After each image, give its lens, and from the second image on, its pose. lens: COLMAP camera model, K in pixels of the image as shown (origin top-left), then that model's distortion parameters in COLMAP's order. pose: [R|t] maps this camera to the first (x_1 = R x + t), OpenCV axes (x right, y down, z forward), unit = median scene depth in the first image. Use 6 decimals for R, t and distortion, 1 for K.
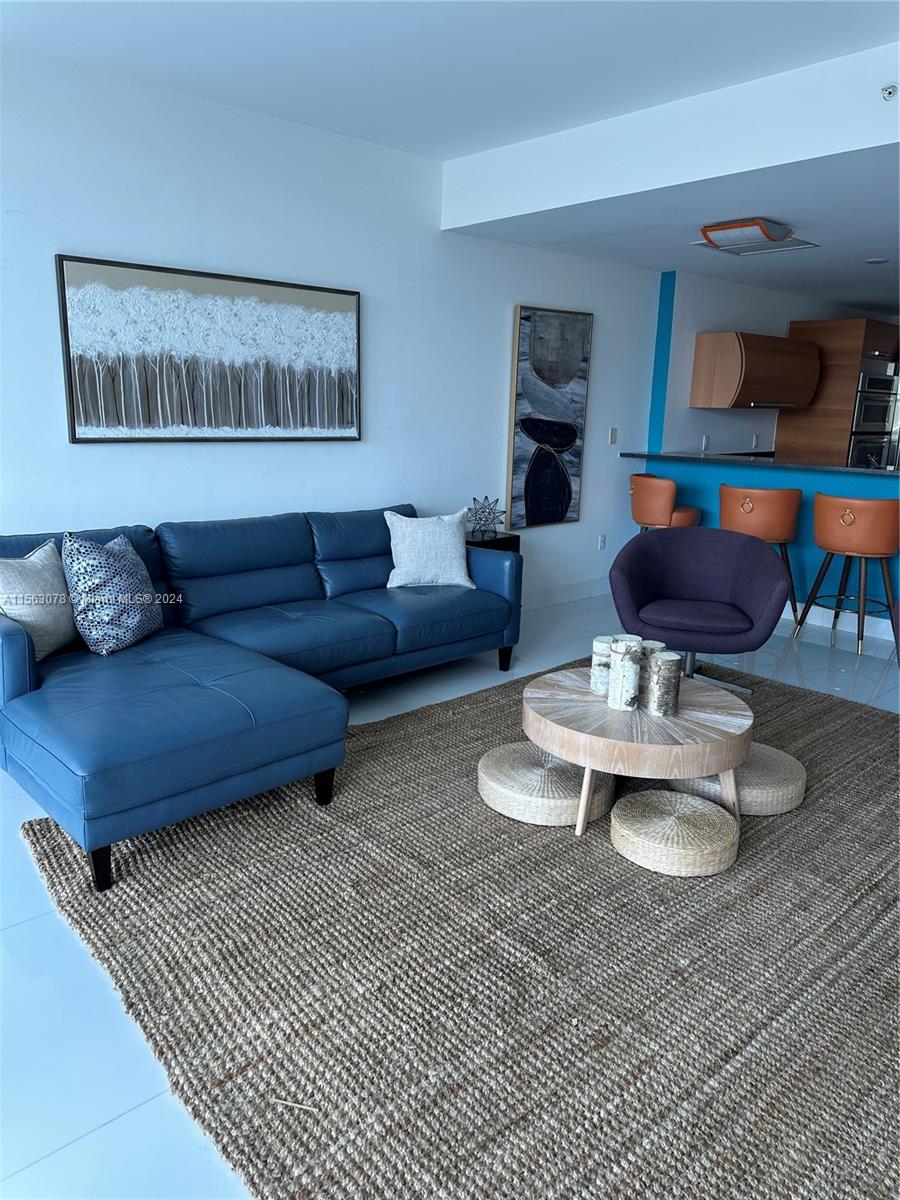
lens RADIAL K [[829.8, 0, 455.7], [0, 829.8, 603.2], [0, 0, 1]] dist [0.168983, -0.290552]
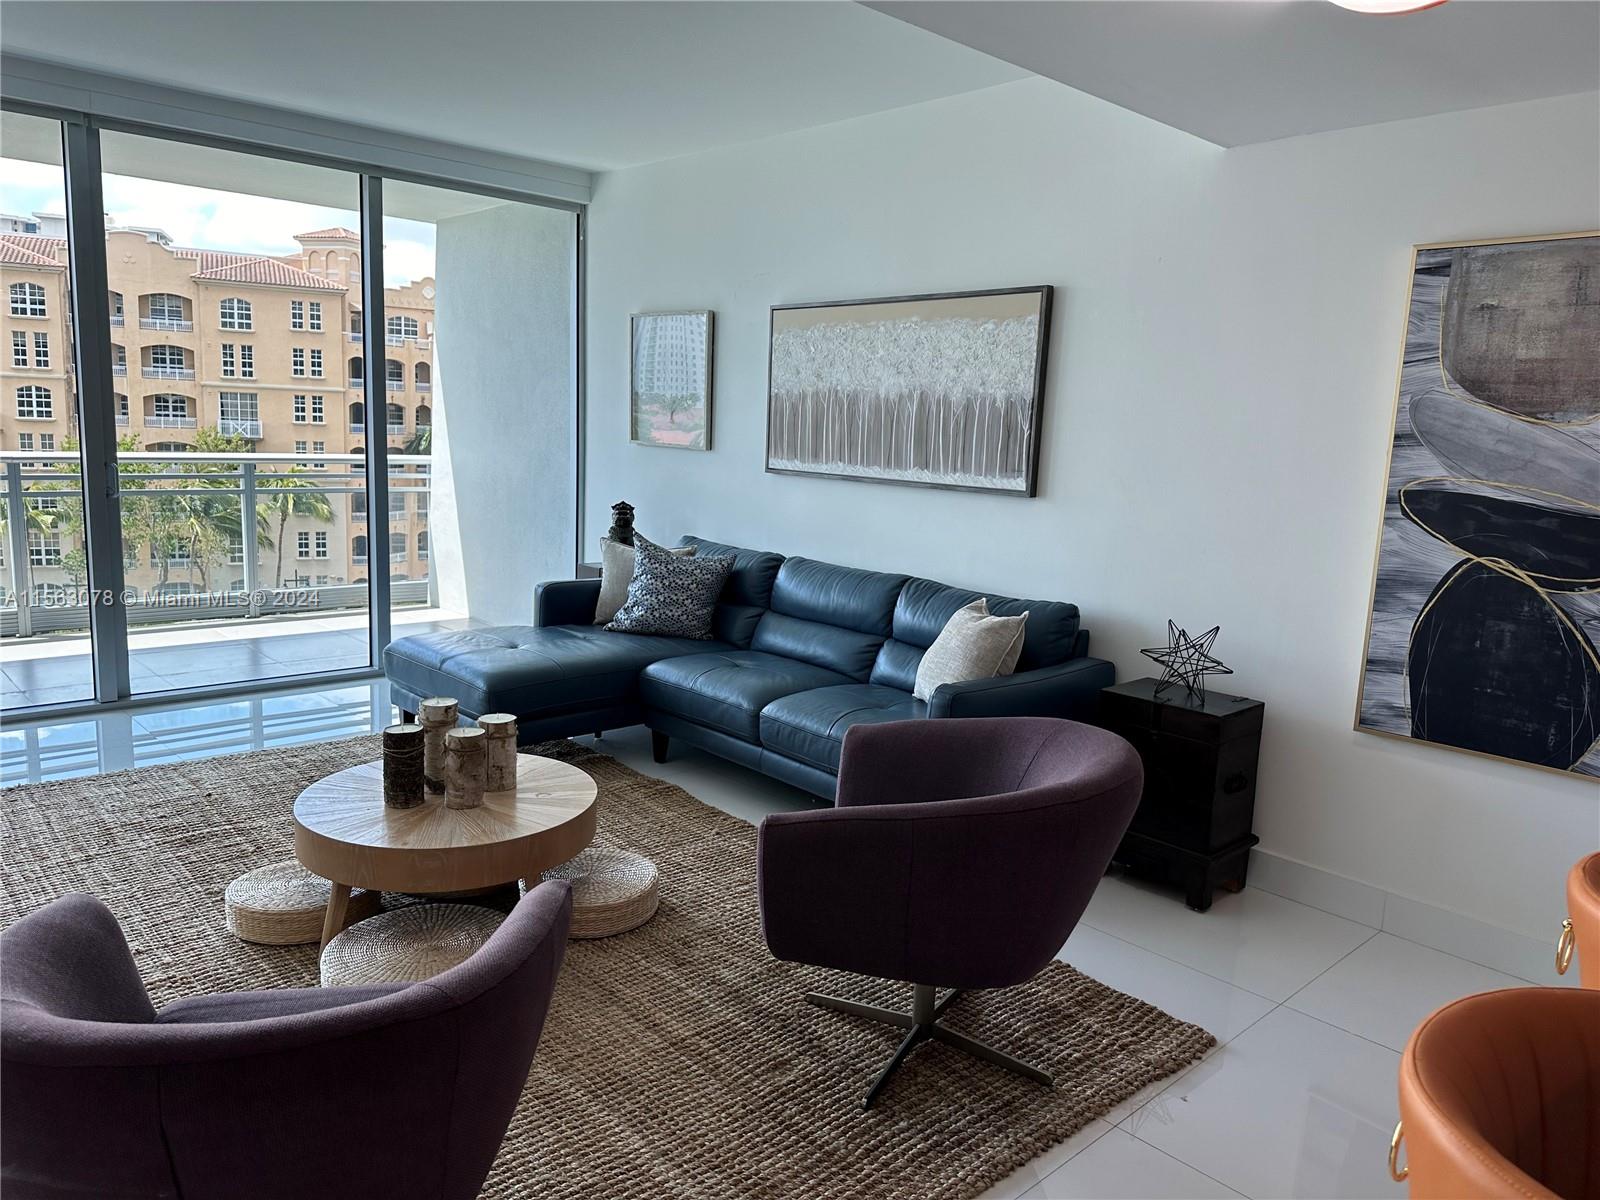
lens RADIAL K [[1129.1, 0, 778.2], [0, 1129.1, 604.0], [0, 0, 1]] dist [0.100642, -0.130861]
pose [[-0.015177, 0.140484, -0.989967, 0.715730], [-0.276412, 0.950908, 0.139179, -0.162326], [0.960920, 0.275750, 0.024400, 0.711335]]
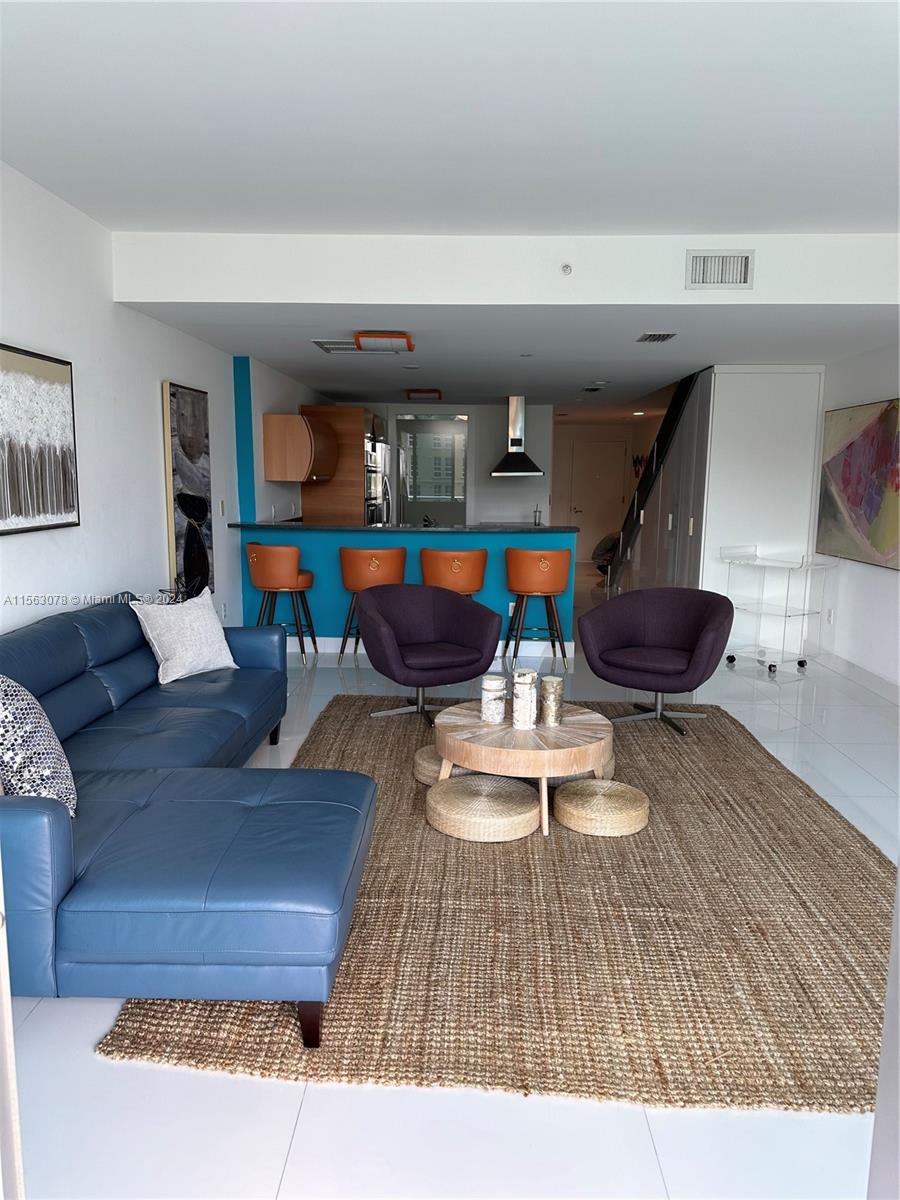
lens RADIAL K [[829.8, 0, 455.7], [0, 829.8, 603.2], [0, 0, 1]] dist [0.168983, -0.290552]
pose [[0.698519, -0.122213, 0.705078, -0.416704], [0.170418, 0.985370, 0.001964, -0.044579], [-0.695003, 0.118786, 0.709127, 0.100524]]
